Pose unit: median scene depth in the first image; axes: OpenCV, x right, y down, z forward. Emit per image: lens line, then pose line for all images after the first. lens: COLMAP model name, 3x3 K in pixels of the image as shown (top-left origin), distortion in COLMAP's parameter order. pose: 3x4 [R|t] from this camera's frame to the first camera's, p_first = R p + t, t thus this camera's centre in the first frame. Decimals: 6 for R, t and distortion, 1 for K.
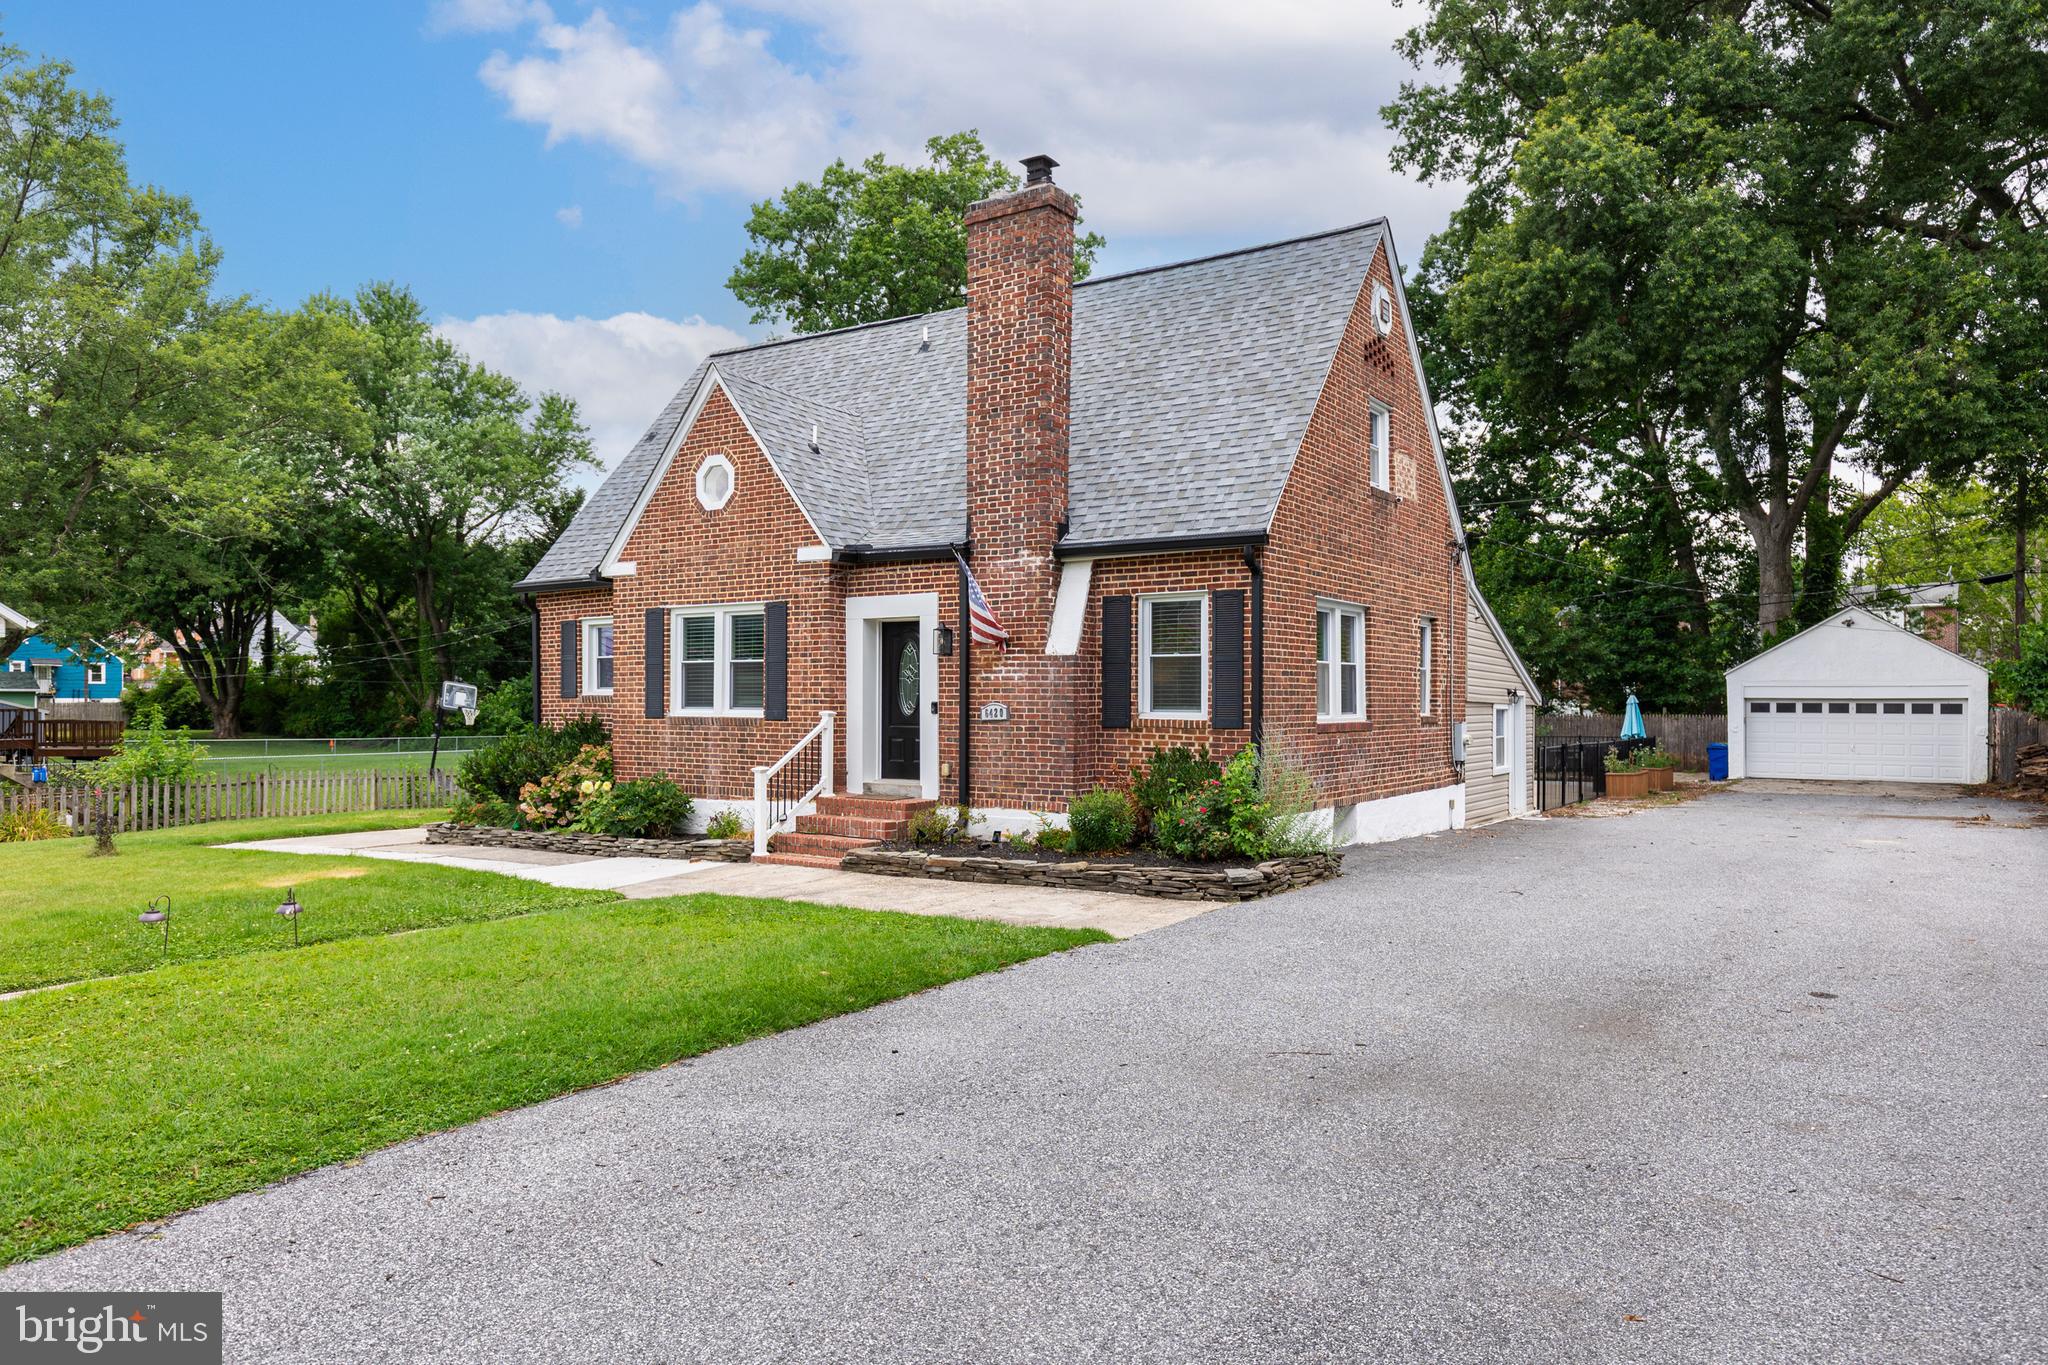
lens RADIAL K [[1355.4, 0, 1024.0], [0, 1355.4, 682.5], [0, 0, 1]] dist [-0.001600, -0.002075]
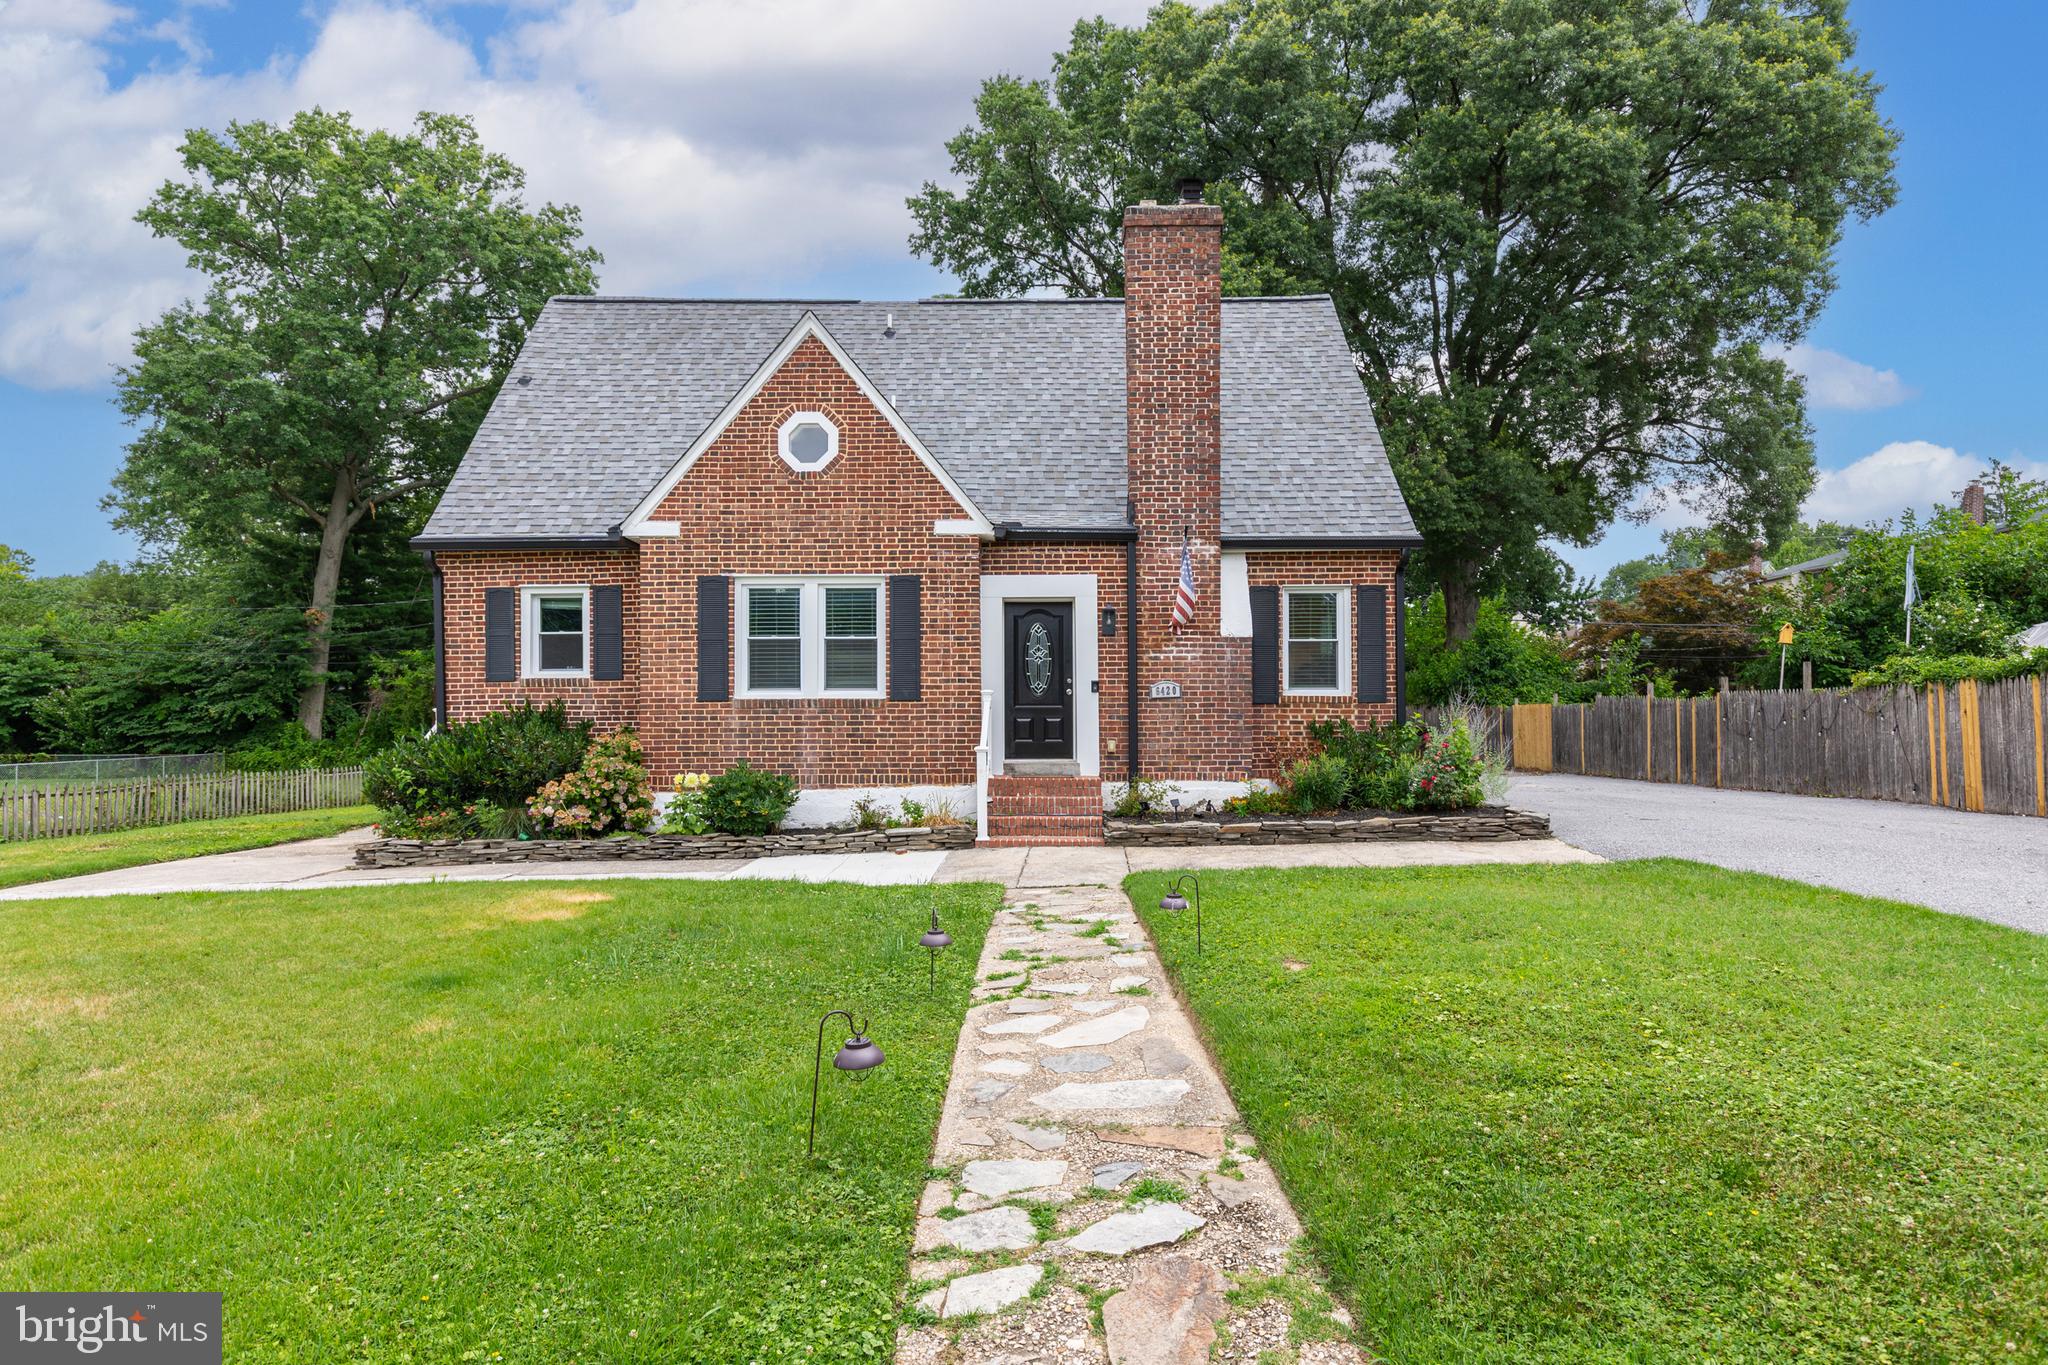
lens RADIAL K [[1180.7, 0, 1024.0], [0, 1180.7, 682.5], [0, 0, 1]] dist [0.000196, 0.000324]
pose [[0.826457, 0.008452, 0.562937, -0.607189], [-0.000829, 0.999904, -0.013796, 0.027739], [-0.563000, 0.010935, 0.826385, 0.288250]]
